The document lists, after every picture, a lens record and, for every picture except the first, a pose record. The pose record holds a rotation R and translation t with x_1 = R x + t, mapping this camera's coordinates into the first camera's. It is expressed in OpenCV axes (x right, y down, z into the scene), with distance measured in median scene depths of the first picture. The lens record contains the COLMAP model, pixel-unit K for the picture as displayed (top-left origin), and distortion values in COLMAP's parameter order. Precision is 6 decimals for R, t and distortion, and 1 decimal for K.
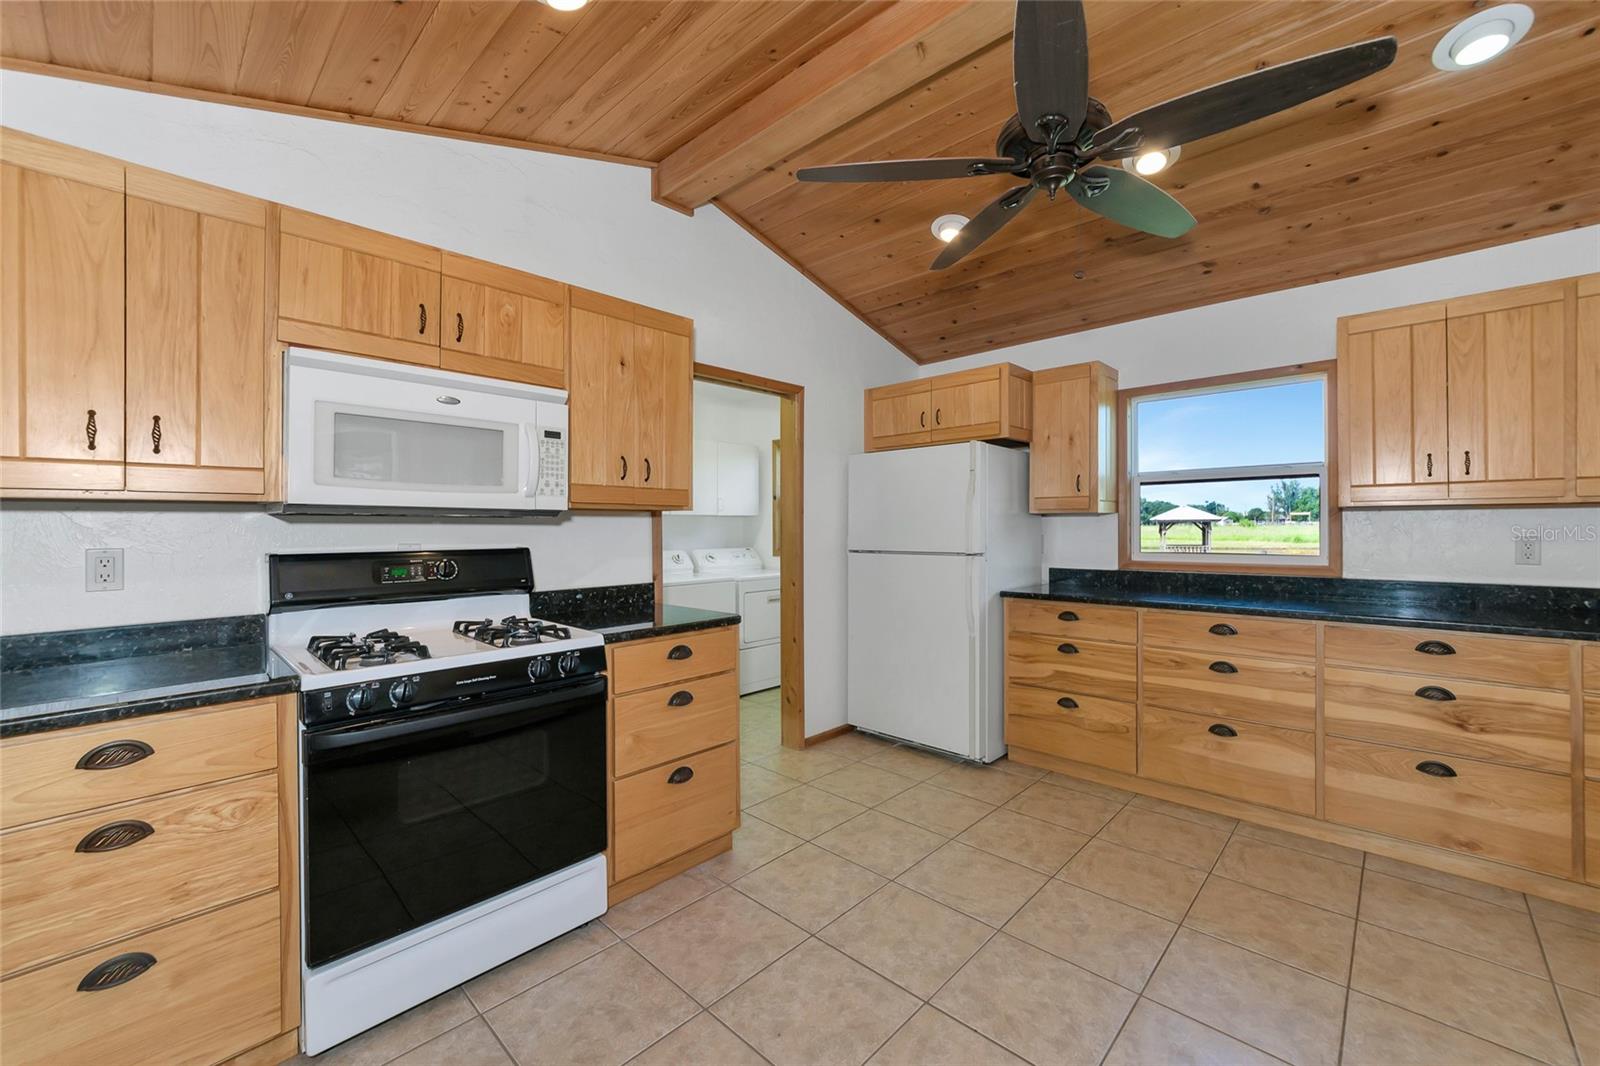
lens RADIAL K [[636.1, 0, 804.2], [0, 636.1, 523.3], [0, 0, 1]] dist [-0.009670, -0.000280]
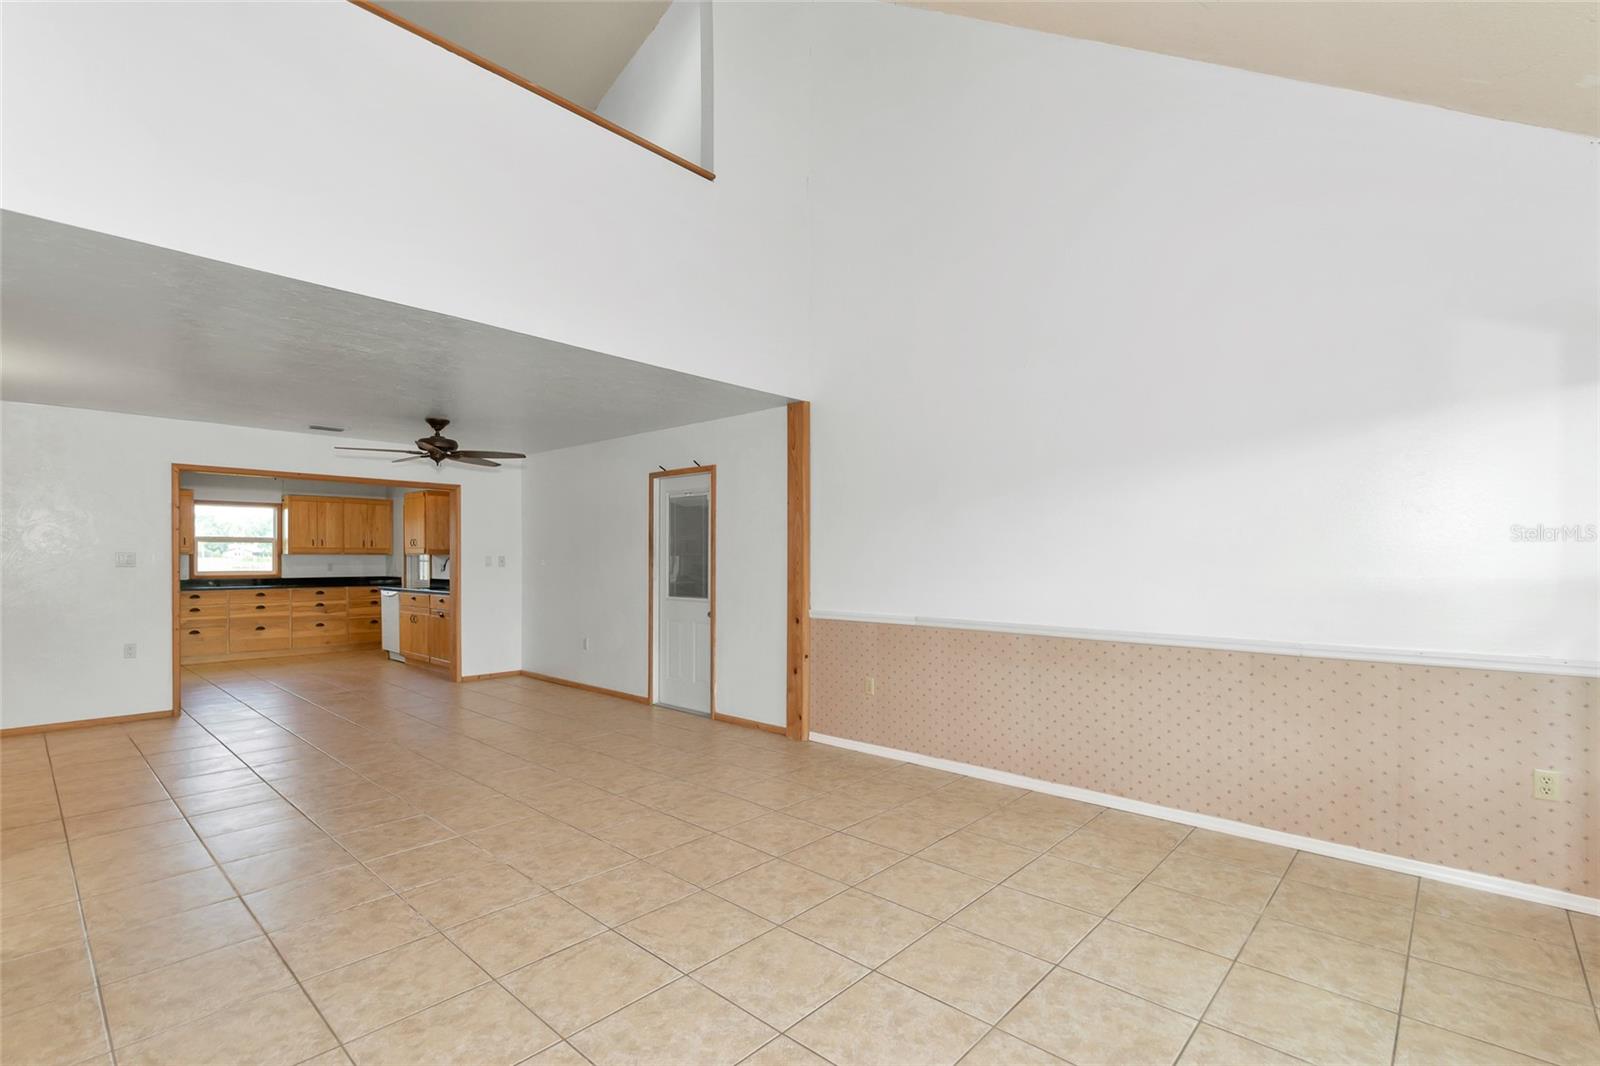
lens RADIAL K [[728.0, 0, 798.4], [0, 728.0, 566.4], [0, 0, 1]] dist [-0.007388, -0.000573]
pose [[-0.016540, -0.004088, 0.999855, -2.799588], [-0.006689, 0.999970, 0.003978, 0.003328], [-0.999841, -0.006622, -0.016567, -1.481822]]
